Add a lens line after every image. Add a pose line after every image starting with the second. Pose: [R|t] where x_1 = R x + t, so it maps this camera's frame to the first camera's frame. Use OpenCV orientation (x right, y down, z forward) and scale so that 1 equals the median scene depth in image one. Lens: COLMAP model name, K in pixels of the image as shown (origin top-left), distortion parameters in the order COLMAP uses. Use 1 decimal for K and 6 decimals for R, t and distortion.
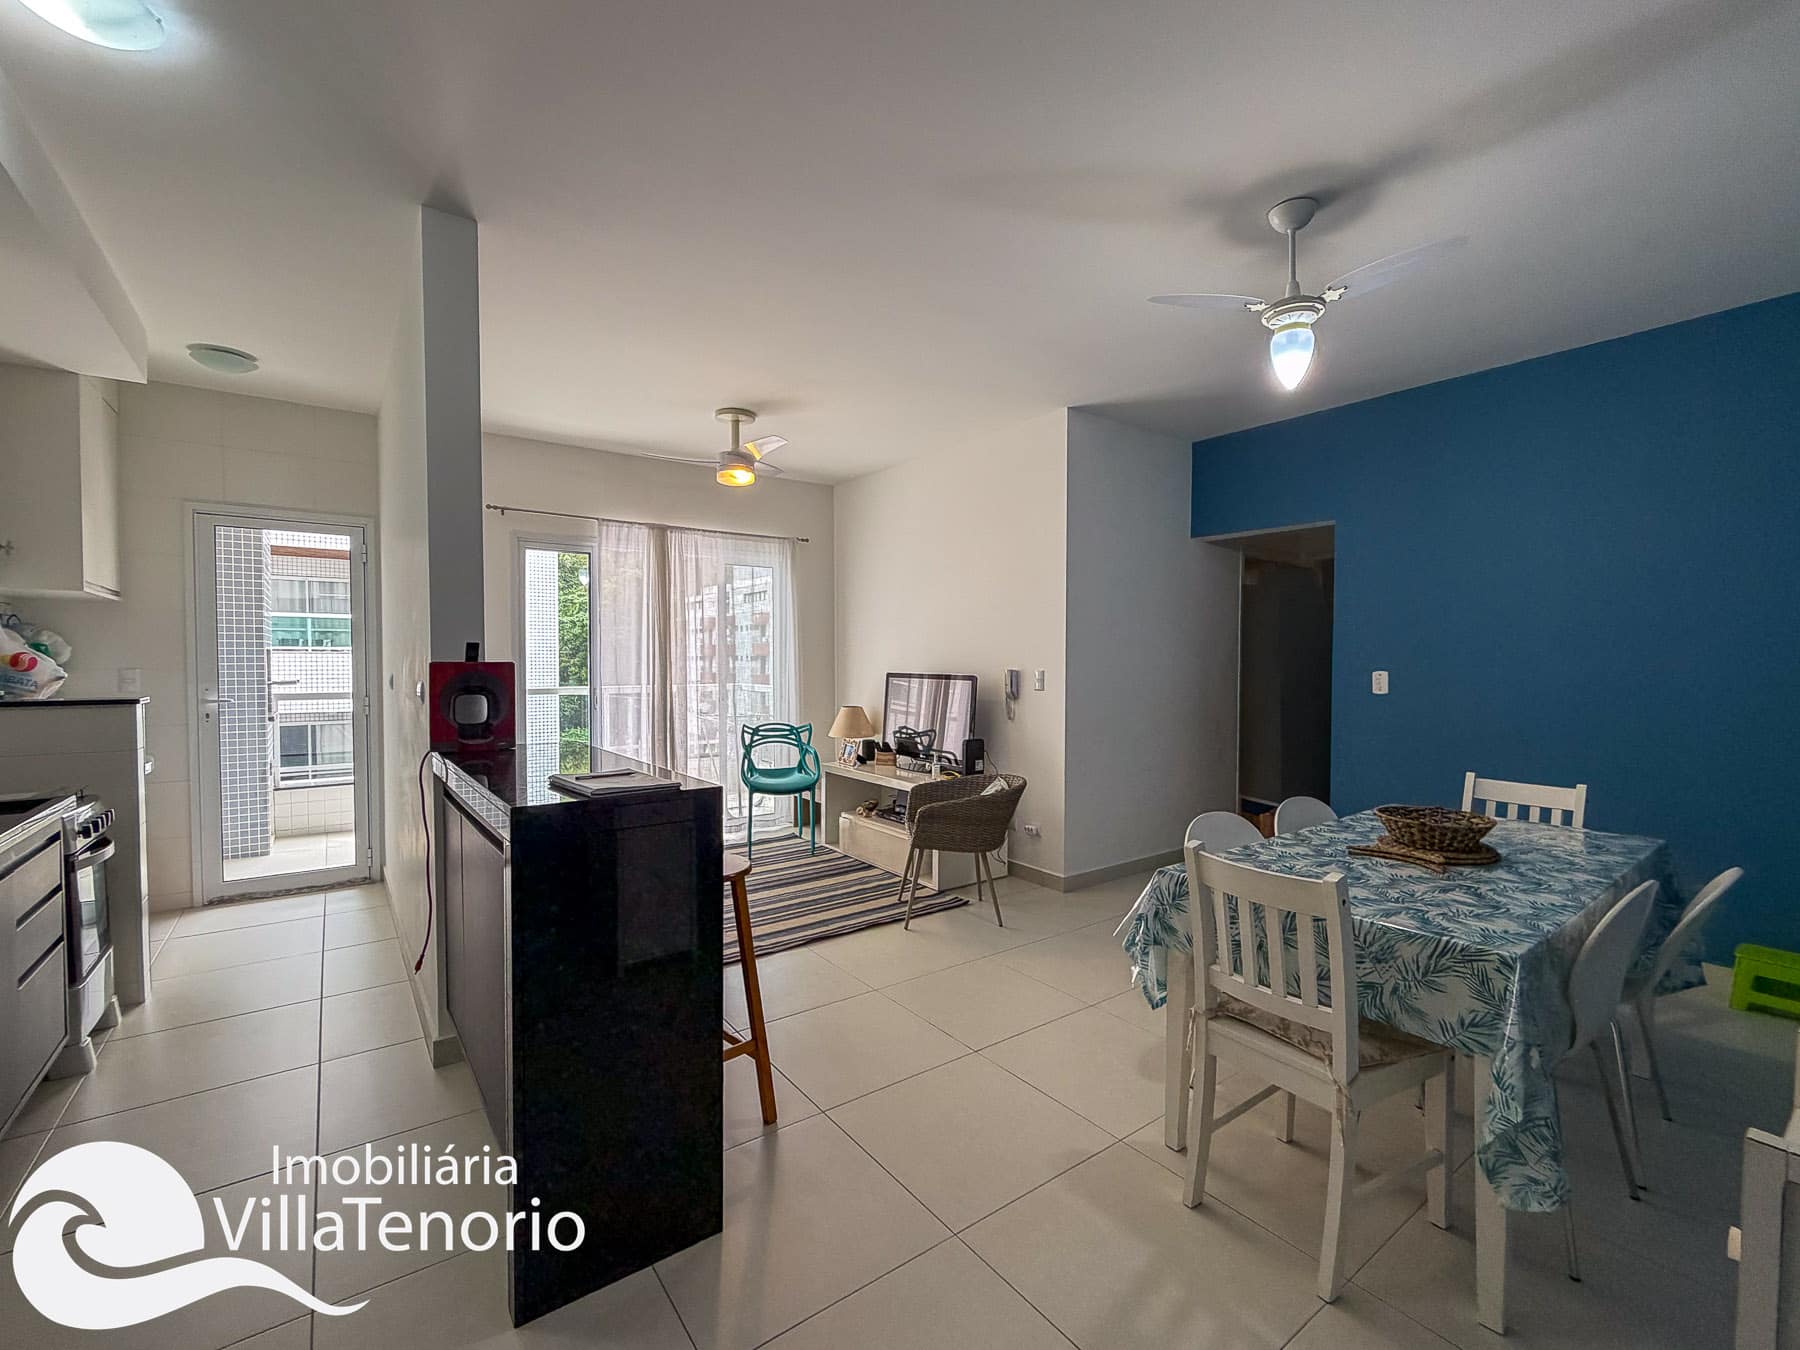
lens RADIAL K [[764.4, 0, 893.7], [0, 764.4, 686.6], [0, 0, 1]] dist [0.003280, -0.001785]
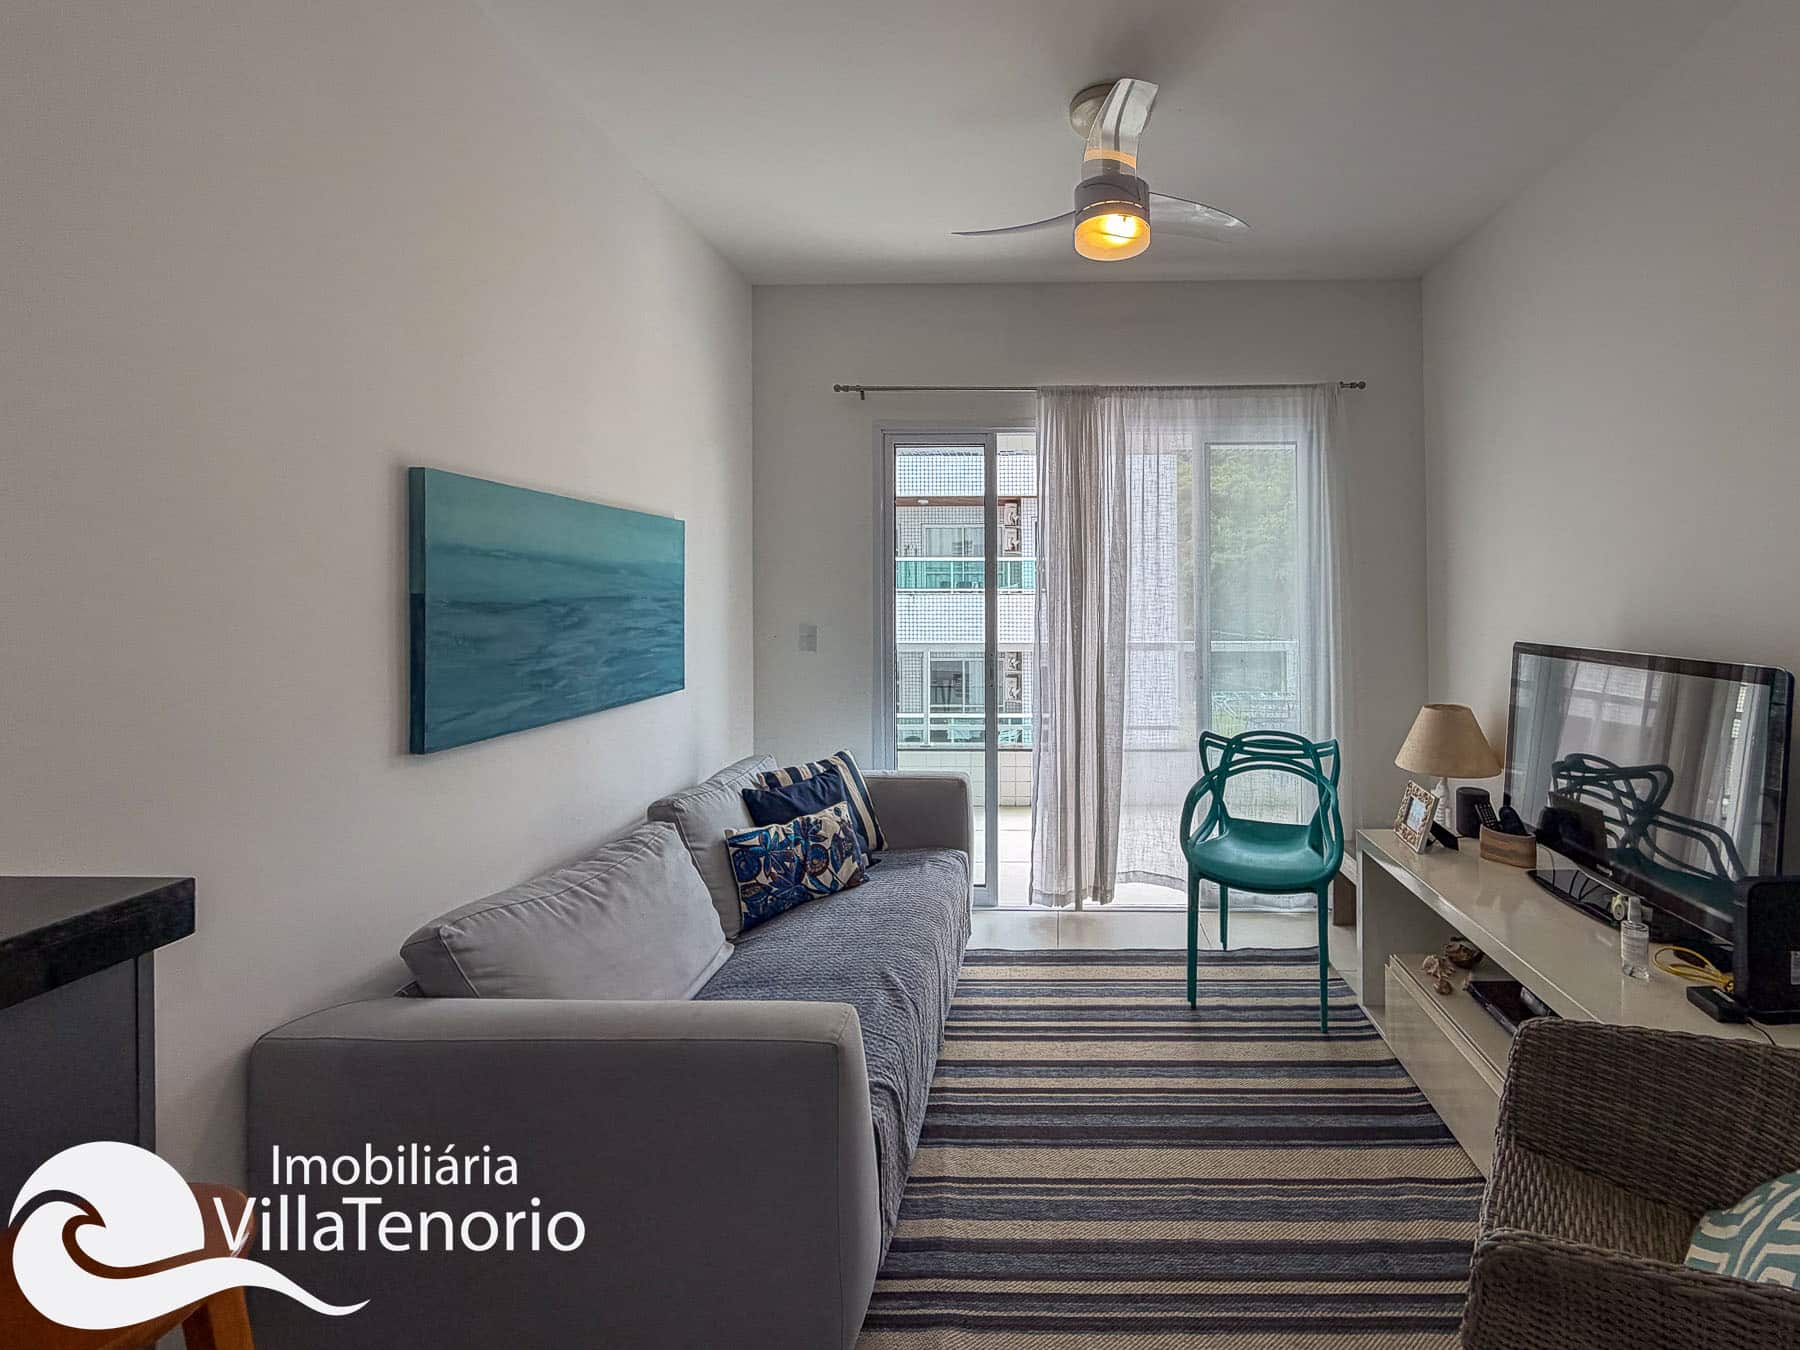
lens RADIAL K [[796.2, 0, 1037.5], [0, 796.2, 594.9], [0, 0, 1]] dist [-0.017201, -0.000538]
pose [[0.794089, -0.007687, -0.607753, 0.068663], [-0.014008, 0.999423, -0.030945, -0.038369], [0.607640, 0.033087, 0.793523, 0.690114]]
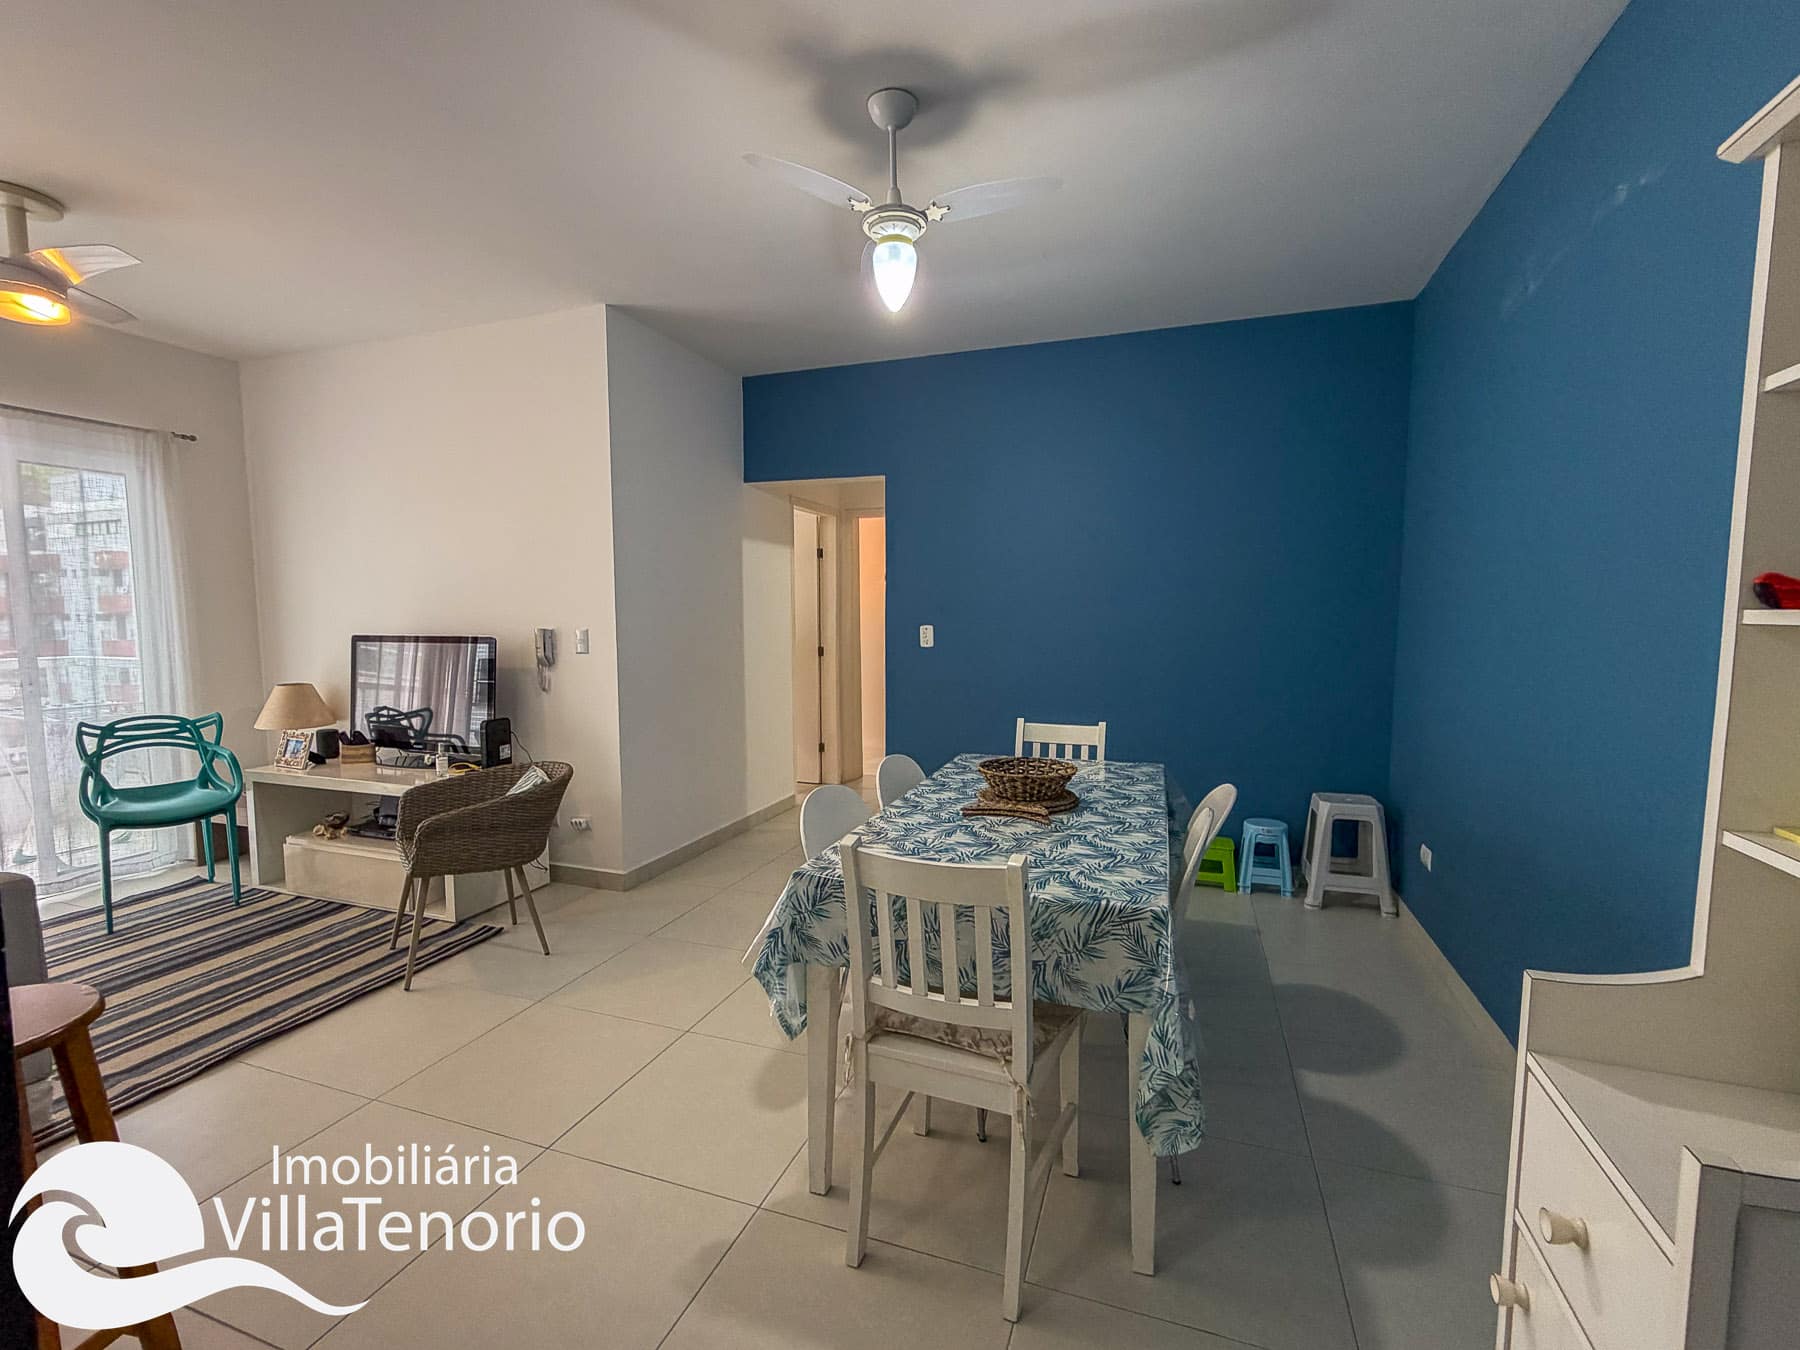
lens RADIAL K [[804.5, 0, 891.3], [0, 804.5, 682.9], [0, 0, 1]] dist [0.006573, -0.002654]
pose [[0.828736, -0.051652, 0.557251, -0.019172], [0.024924, 0.998150, 0.055453, -0.003808], [-0.559084, -0.032067, 0.828491, 0.119628]]
